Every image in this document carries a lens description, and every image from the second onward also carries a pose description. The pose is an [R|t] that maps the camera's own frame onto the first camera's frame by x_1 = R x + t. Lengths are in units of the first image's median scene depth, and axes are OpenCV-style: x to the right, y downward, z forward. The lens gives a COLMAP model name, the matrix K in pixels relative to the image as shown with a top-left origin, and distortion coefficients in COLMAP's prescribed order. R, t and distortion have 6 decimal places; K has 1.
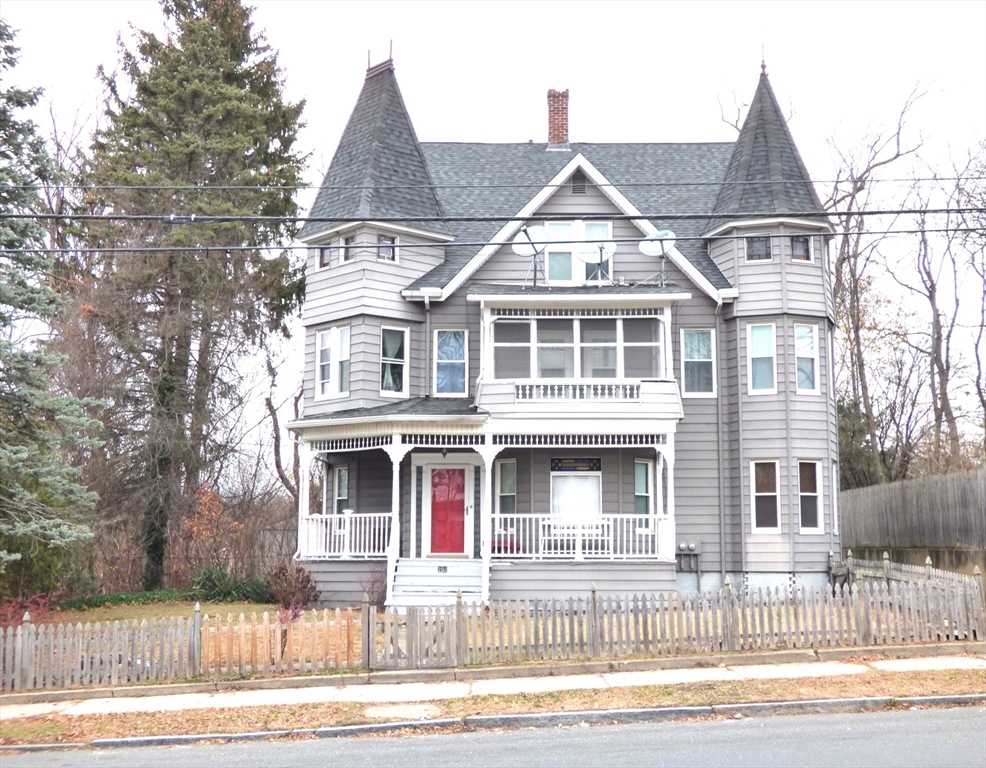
lens RADIAL K [[1288.2, 0, 493.0], [0, 1288.2, 384.0], [0, 0, 1]] dist [-0.002513, -0.000529]
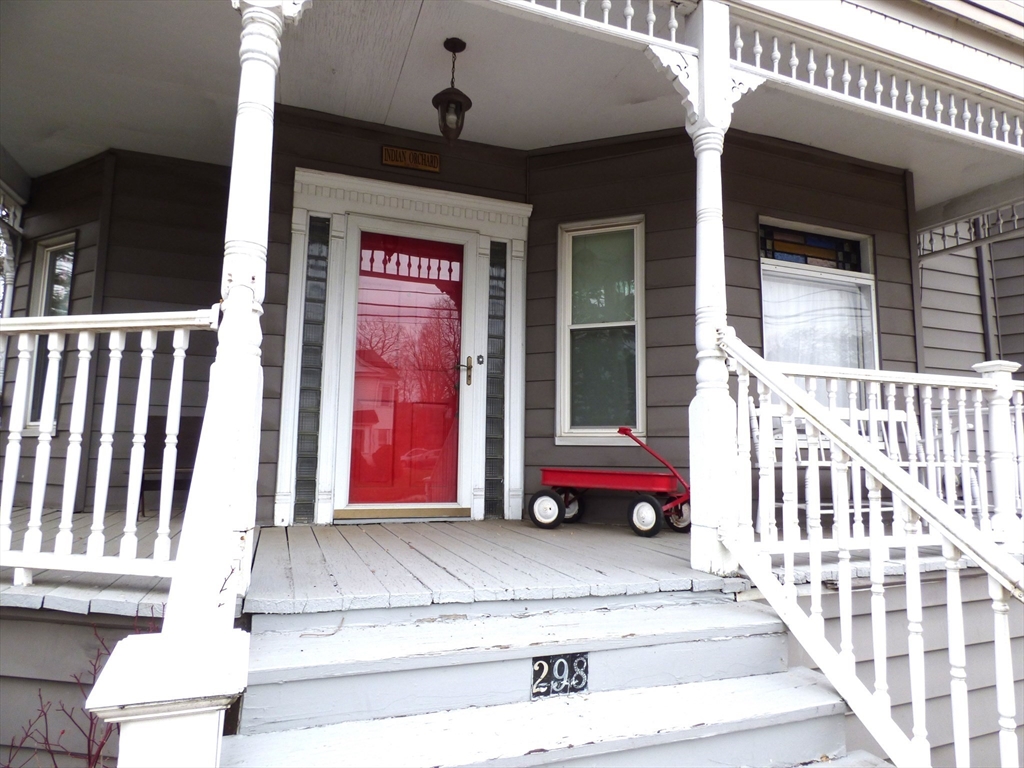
lens RADIAL K [[651.0, 0, 530.9], [0, 651.0, 380.5], [0, 0, 1]] dist [-0.000074, 0.000521]
pose [[0.924866, 0.056539, 0.376068, -0.068643], [-0.066379, 0.997706, 0.013249, 0.099940], [-0.374456, -0.037216, 0.926498, 0.862493]]
